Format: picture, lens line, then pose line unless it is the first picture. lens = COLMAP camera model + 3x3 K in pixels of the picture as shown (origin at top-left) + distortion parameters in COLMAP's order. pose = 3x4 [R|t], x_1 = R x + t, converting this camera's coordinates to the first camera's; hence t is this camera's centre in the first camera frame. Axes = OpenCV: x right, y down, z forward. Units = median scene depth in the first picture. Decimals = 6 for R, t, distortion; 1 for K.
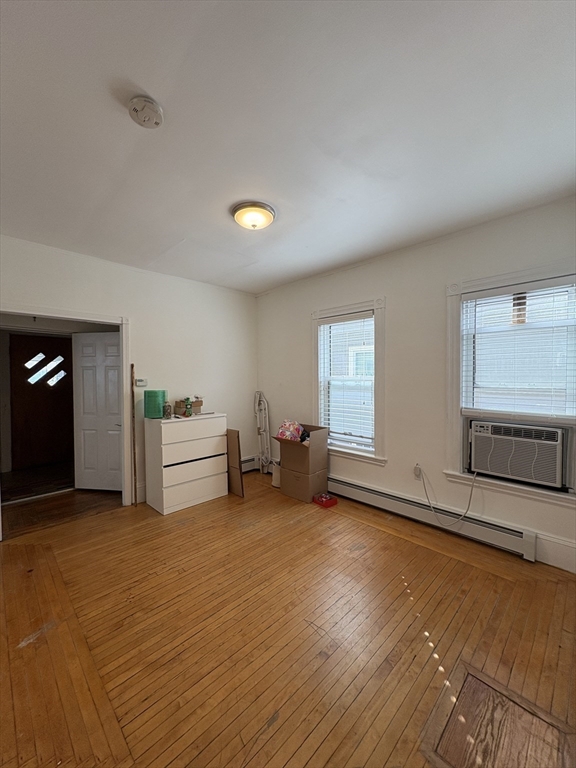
lens RADIAL K [[305.4, 0, 288.0], [0, 305.4, 384.0], [0, 0, 1]] dist [0.000124, 0.000132]
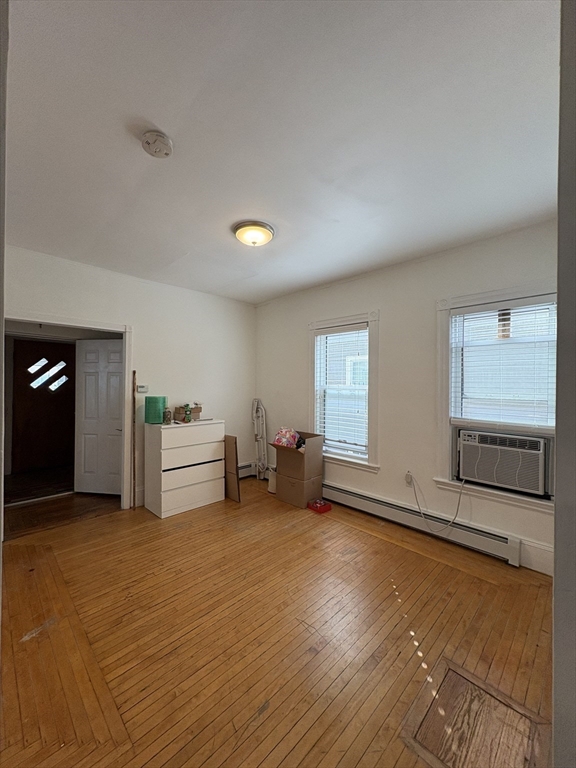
lens RADIAL K [[305.4, 0, 288.0], [0, 305.4, 384.0], [0, 0, 1]] dist [0.000124, 0.000132]
pose [[0.999894, 0.013902, 0.004338, 0.008344], [-0.013791, 0.999599, -0.024751, -0.002912], [-0.004680, 0.024689, 0.999684, -0.049130]]
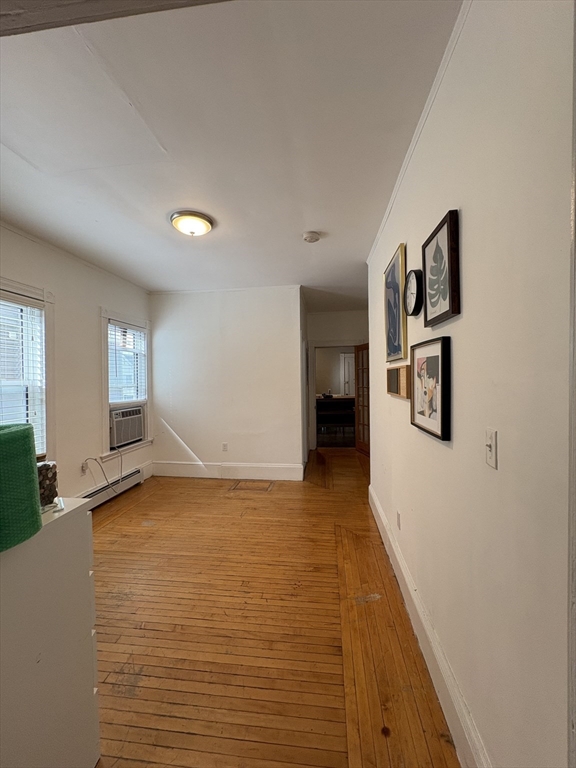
lens RADIAL K [[305.4, 0, 288.0], [0, 305.4, 384.0], [0, 0, 1]] dist [0.000124, 0.000132]
pose [[-0.615553, -0.001700, 0.788093, -1.110542], [0.035683, 0.998912, 0.030026, -0.019151], [-0.787287, 0.046604, -0.614823, 1.374789]]
